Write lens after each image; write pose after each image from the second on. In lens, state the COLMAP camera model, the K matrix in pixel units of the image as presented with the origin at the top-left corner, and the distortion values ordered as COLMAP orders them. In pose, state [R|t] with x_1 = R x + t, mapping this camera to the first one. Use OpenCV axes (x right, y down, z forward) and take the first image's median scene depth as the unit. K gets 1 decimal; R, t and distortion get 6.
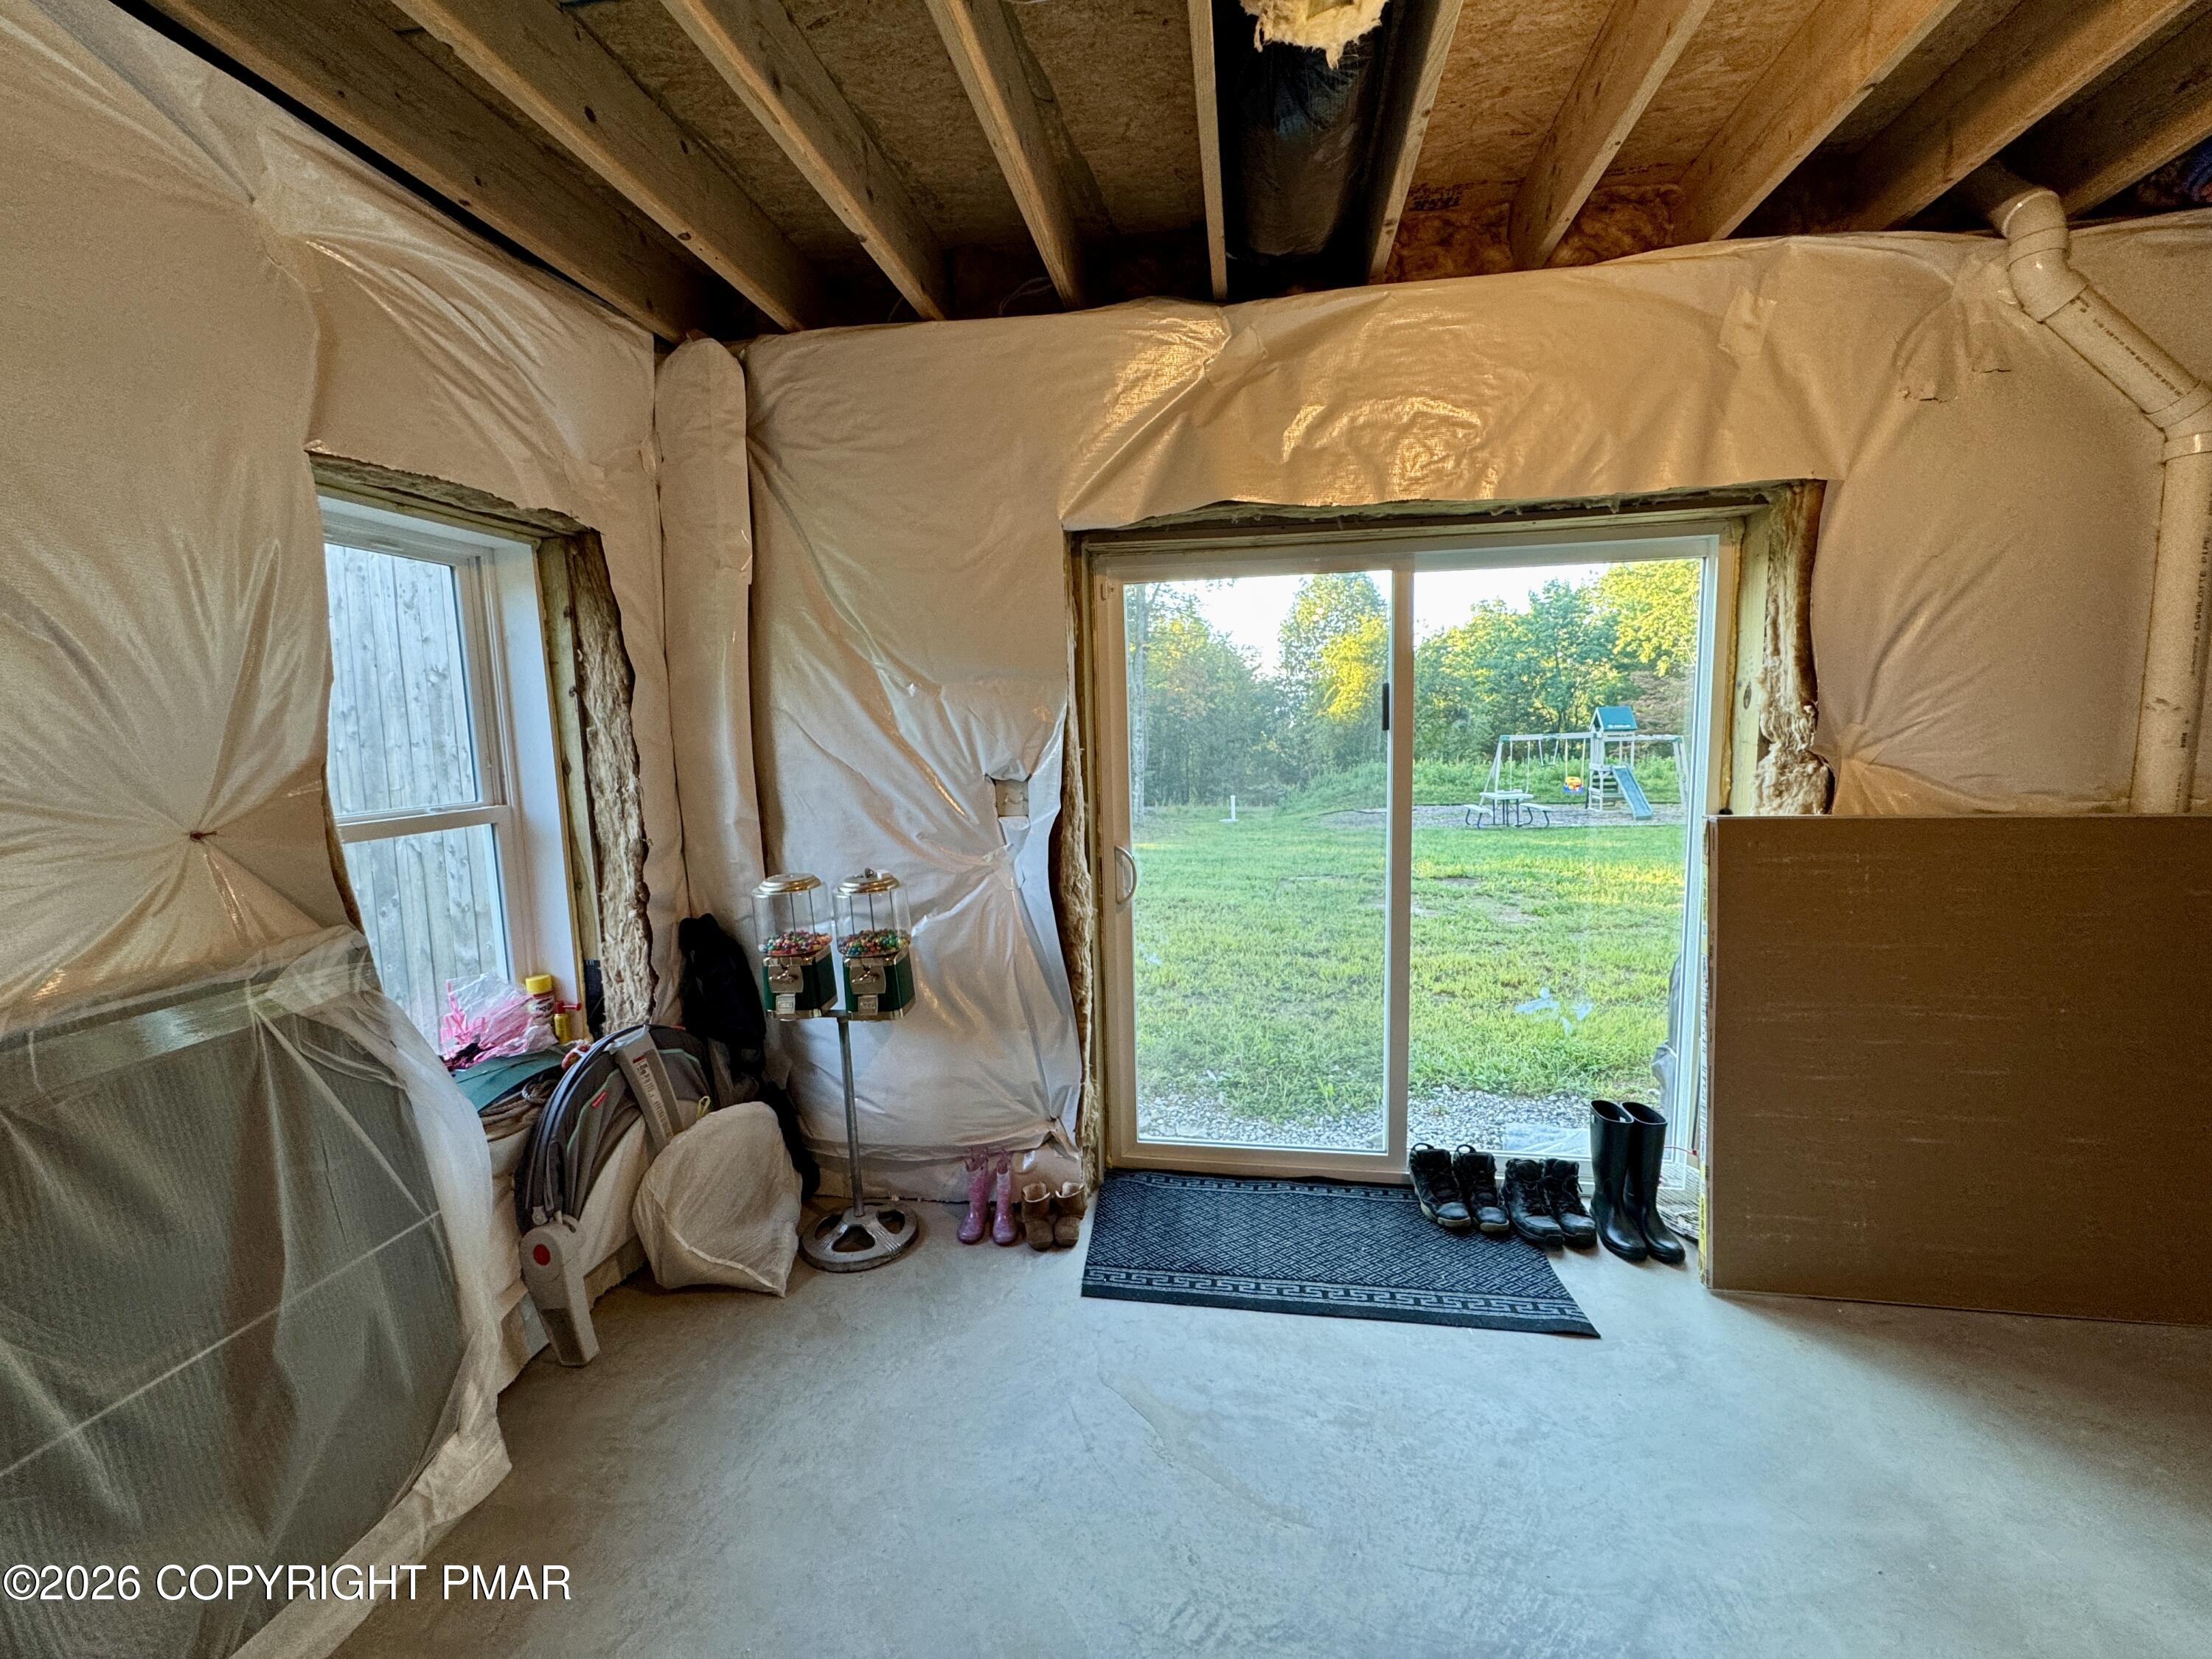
lens RADIAL K [[880.6, 0, 1108.4], [0, 880.6, 822.0], [0, 0, 1]] dist [0.001178, -0.000006]
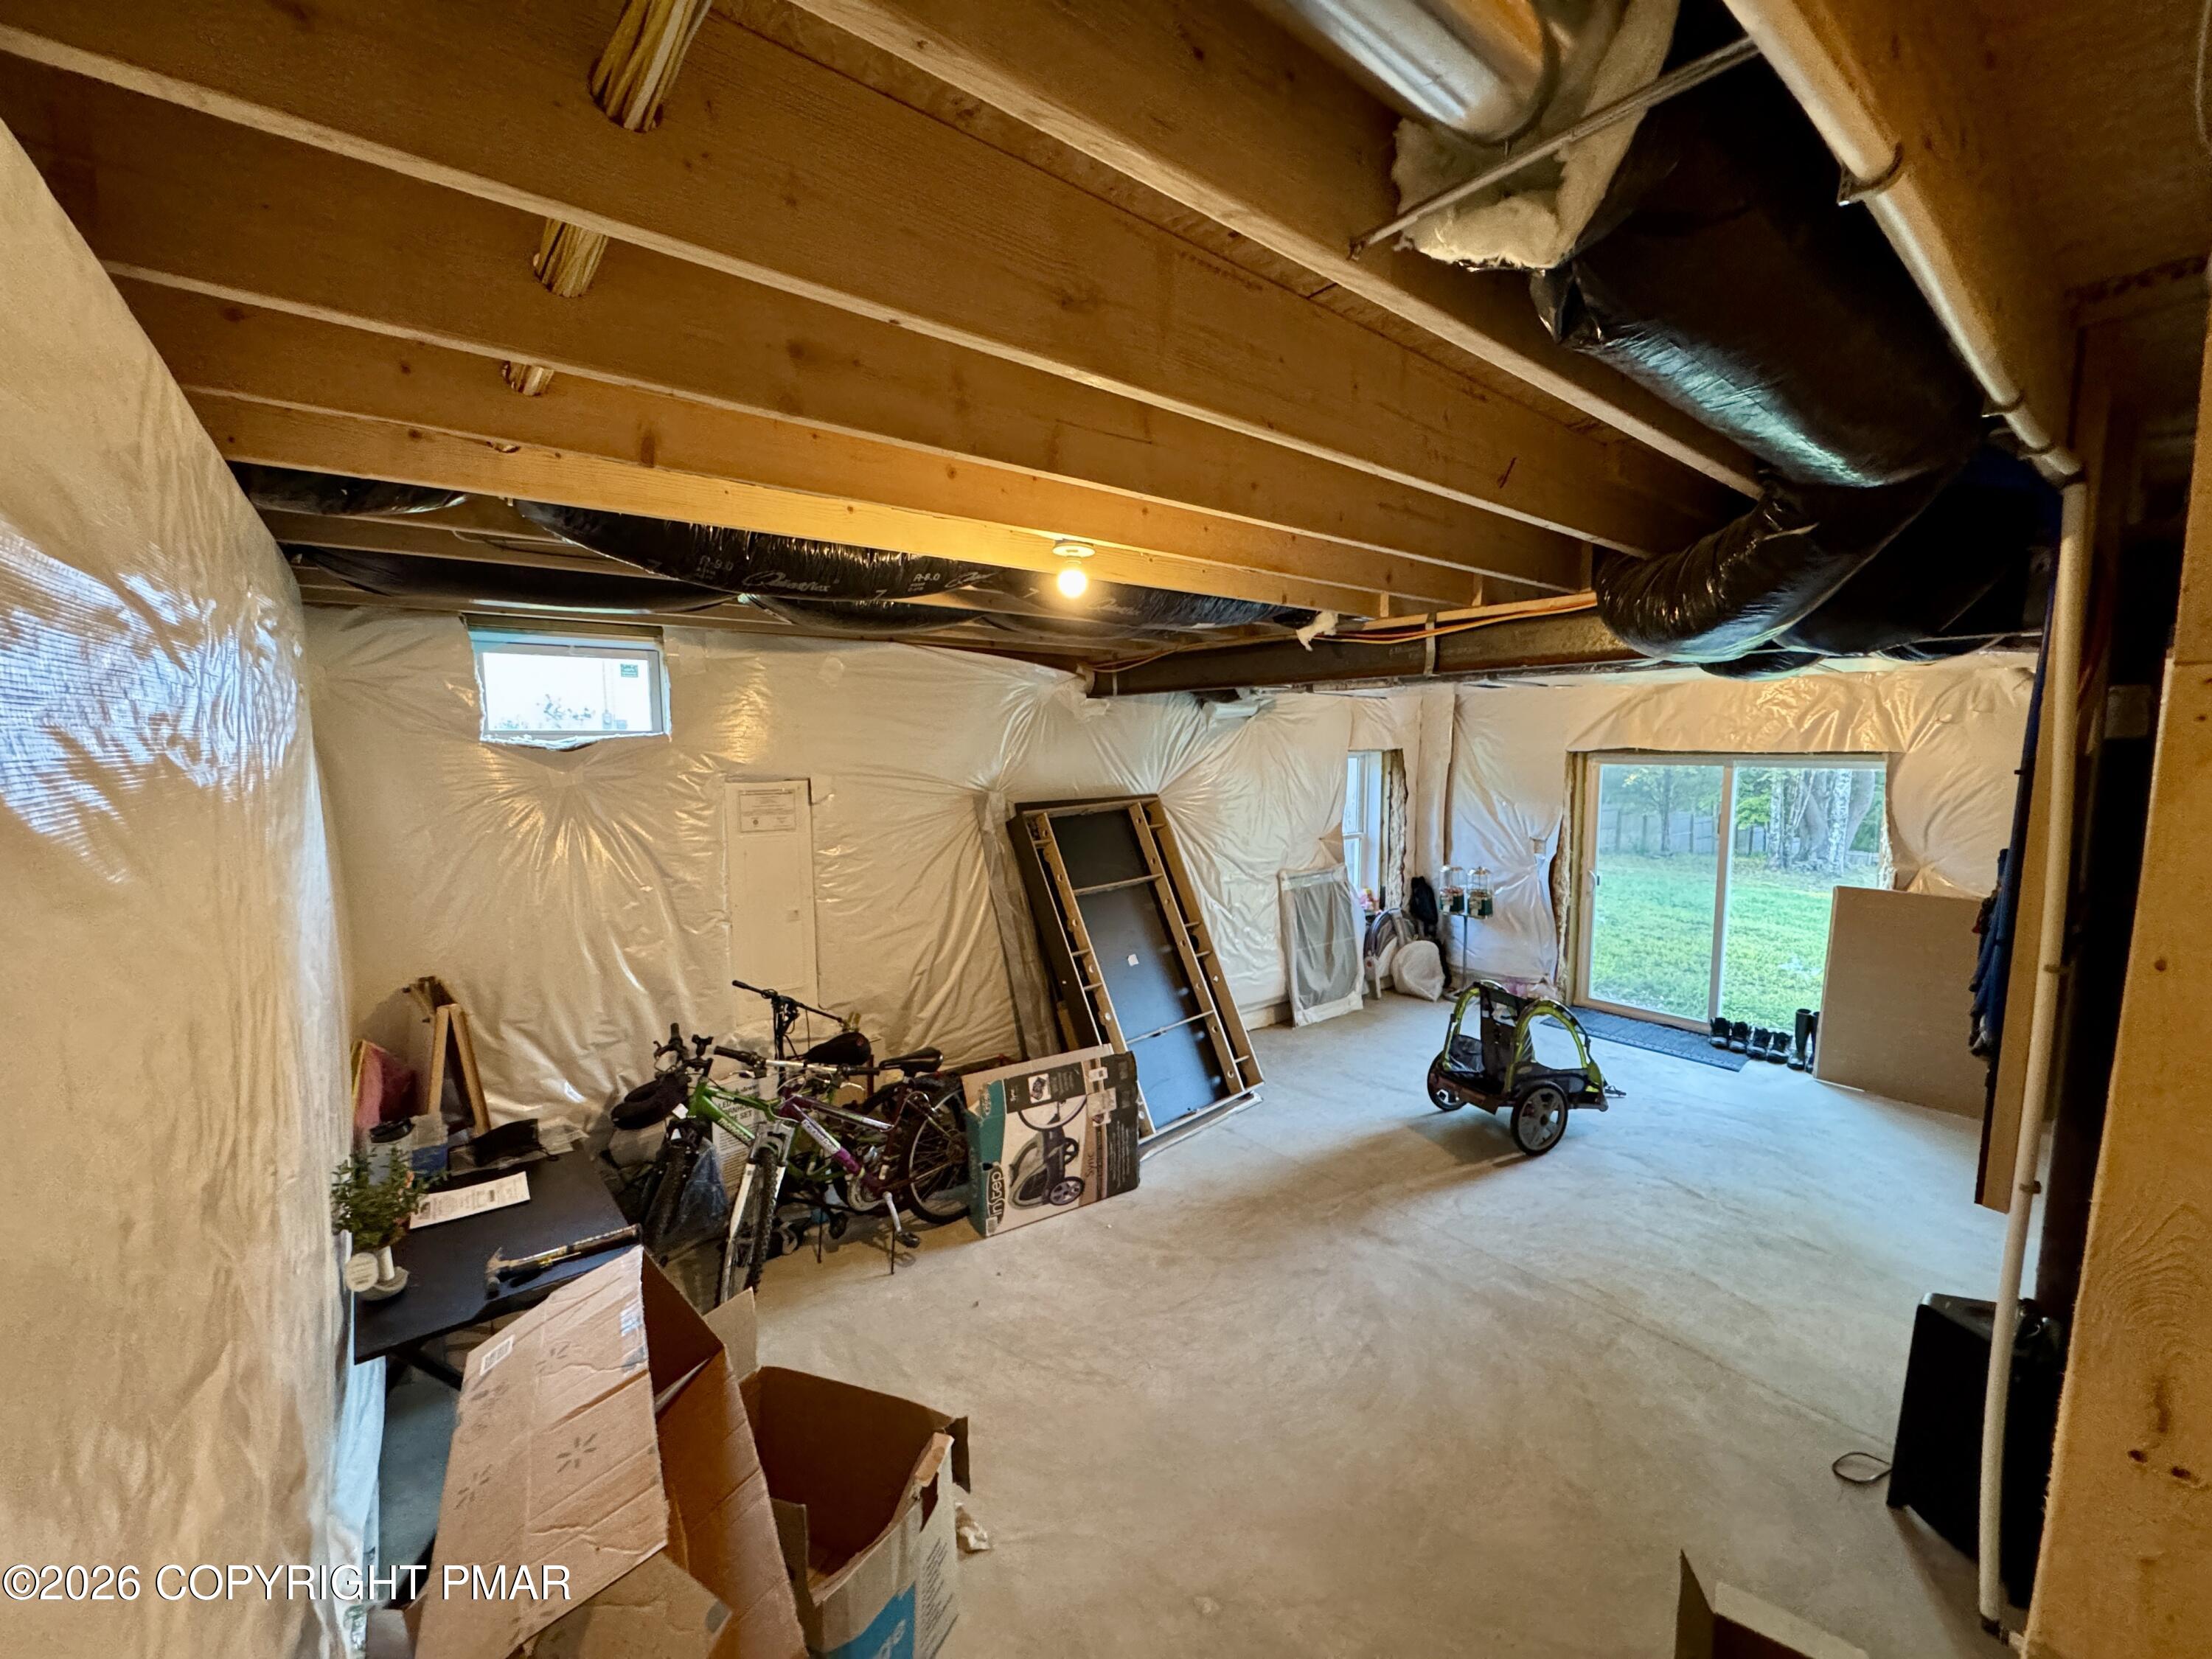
lens RADIAL K [[880.6, 0, 1108.0], [0, 880.6, 832.4], [0, 0, 1]] dist [0.001178, -0.000006]
pose [[0.744686, 0.091295, -0.661141, 0.698176], [-0.091580, 0.995208, 0.034273, -0.043445], [0.661102, 0.035025, 0.749478, -1.918071]]
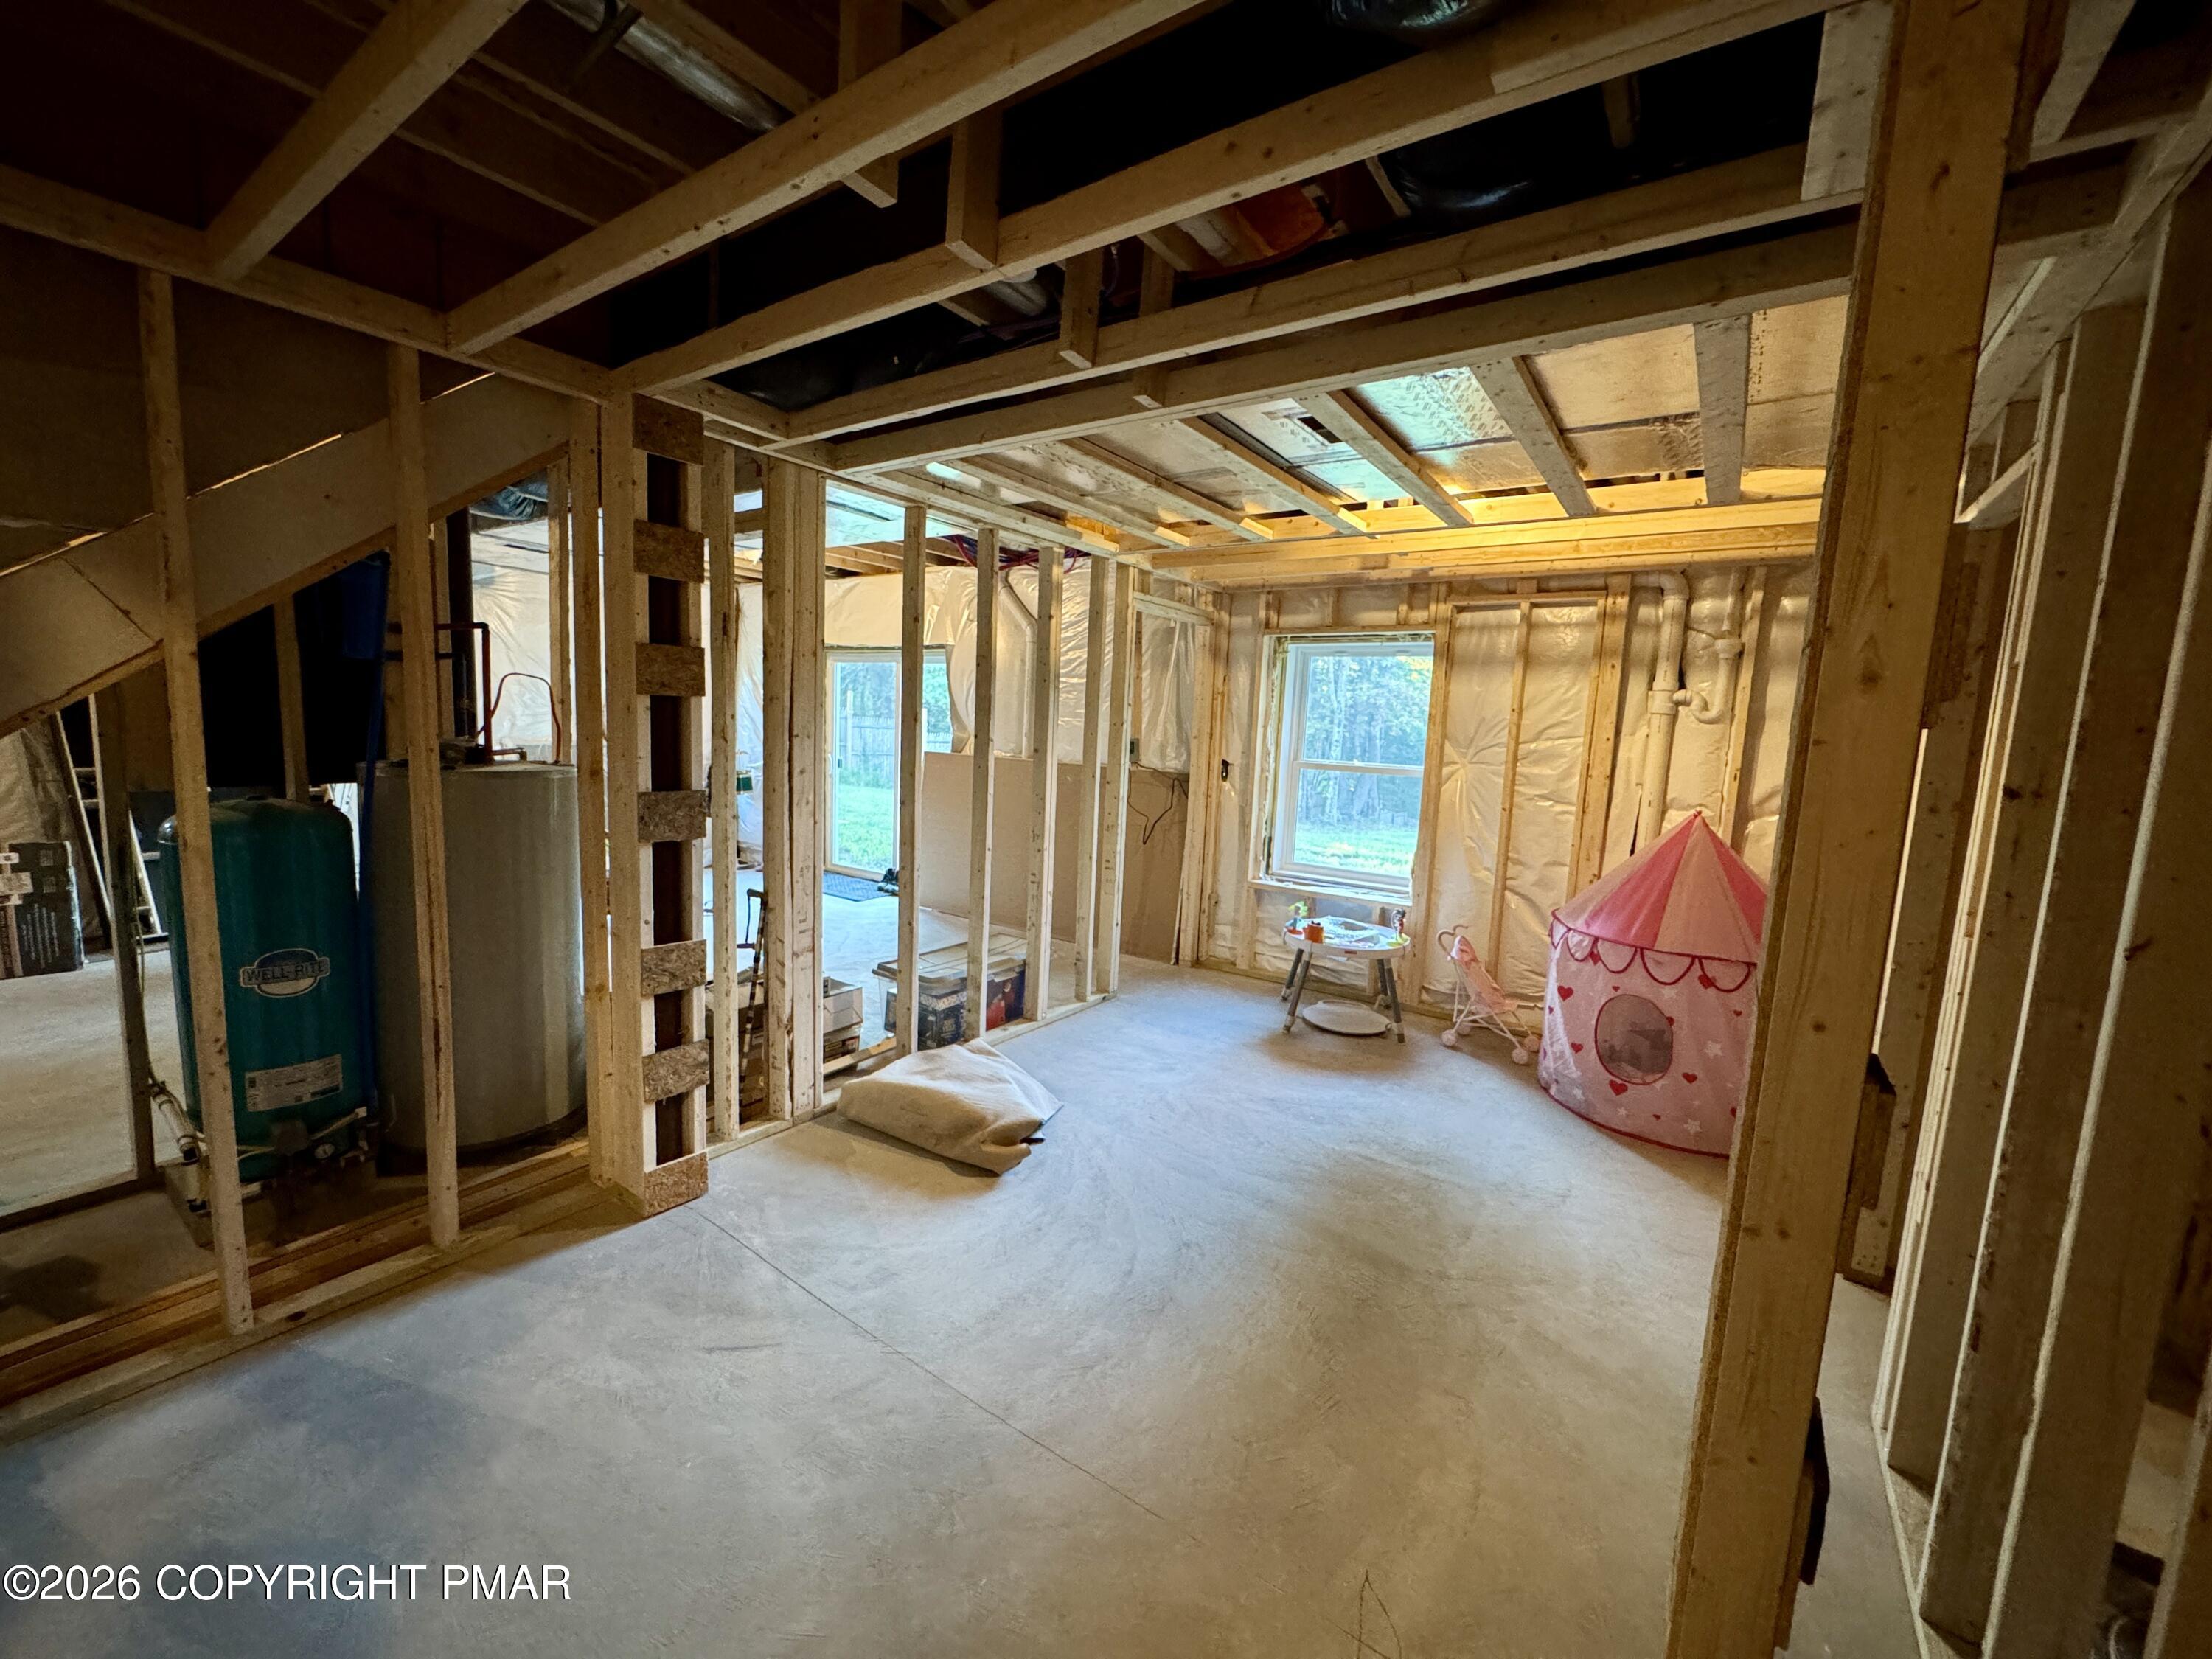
lens RADIAL K [[880.6, 0, 1105.3], [0, 880.6, 830.1], [0, 0, 1]] dist [0.001178, -0.000006]
pose [[0.896983, 0.117401, -0.426190, 2.303211], [-0.117422, 0.992733, 0.026330, 0.101988], [0.426184, 0.026427, 0.904250, -1.347952]]
